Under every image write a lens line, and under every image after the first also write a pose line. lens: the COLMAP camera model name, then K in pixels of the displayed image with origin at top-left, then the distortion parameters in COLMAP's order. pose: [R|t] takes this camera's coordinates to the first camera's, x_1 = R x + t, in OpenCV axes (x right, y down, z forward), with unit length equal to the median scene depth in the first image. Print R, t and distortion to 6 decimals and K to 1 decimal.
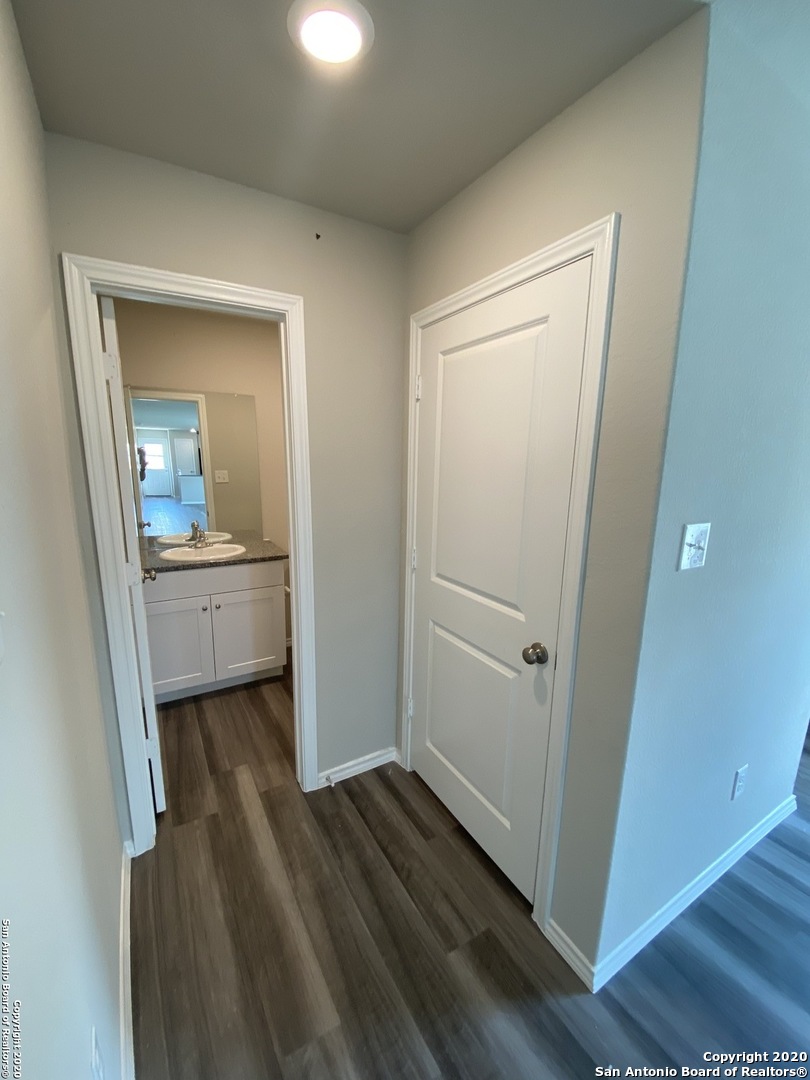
lens RADIAL K [[442.9, 0, 403.1], [0, 442.9, 536.7], [0, 0, 1]] dist [-0.003397, -0.010084]
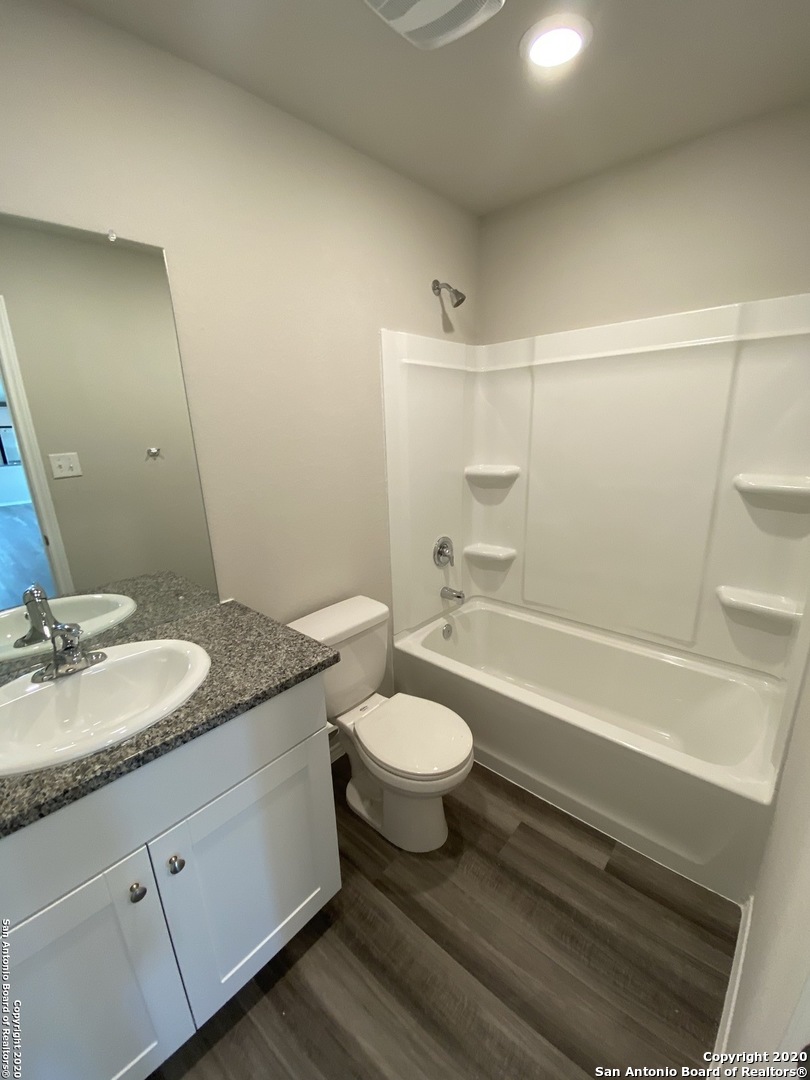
lens RADIAL K [[442.9, 0, 397.6], [0, 442.9, 544.0], [0, 0, 1]] dist [-0.003397, -0.010084]
pose [[0.953353, -0.114854, 0.279152, -0.205373], [0.092396, 0.991429, 0.092364, -0.058919], [-0.287368, -0.062263, 0.955794, 0.413633]]
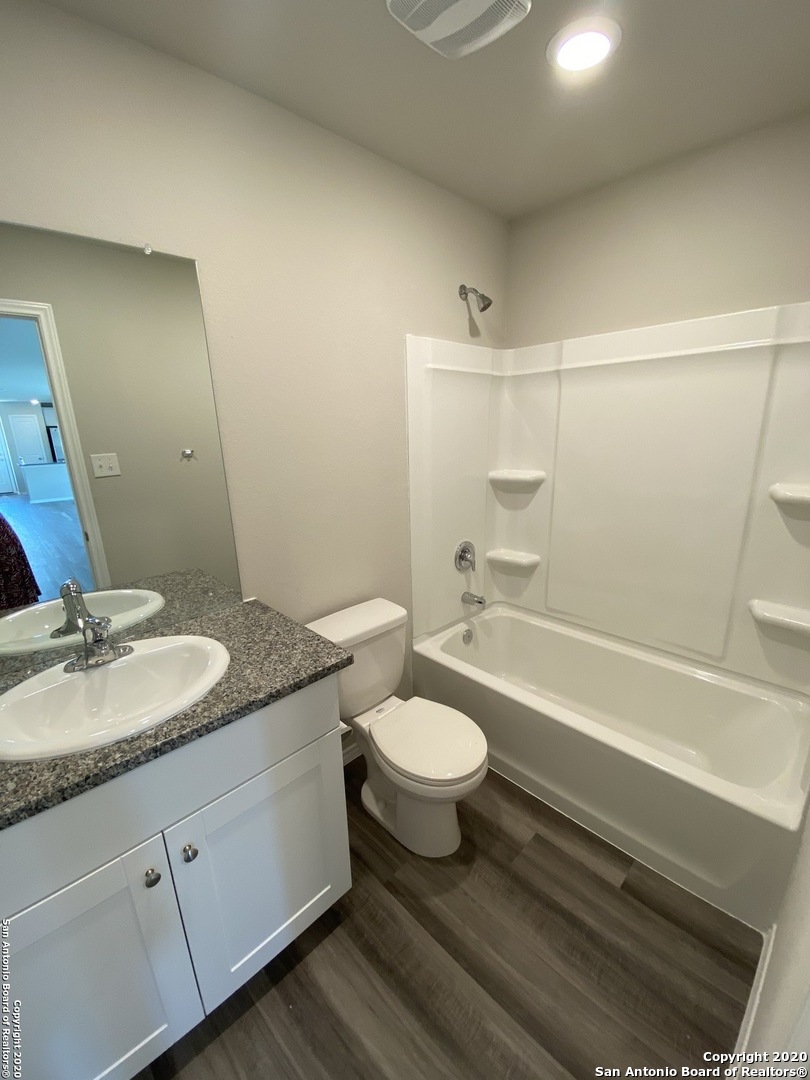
lens RADIAL K [[442.9, 0, 398.8], [0, 442.9, 543.6], [0, 0, 1]] dist [-0.003397, -0.010084]
pose [[0.971679, -0.092111, 0.217611, -0.197955], [0.075678, 0.993697, 0.082698, -0.060407], [-0.223857, -0.063887, 0.972526, 0.409458]]
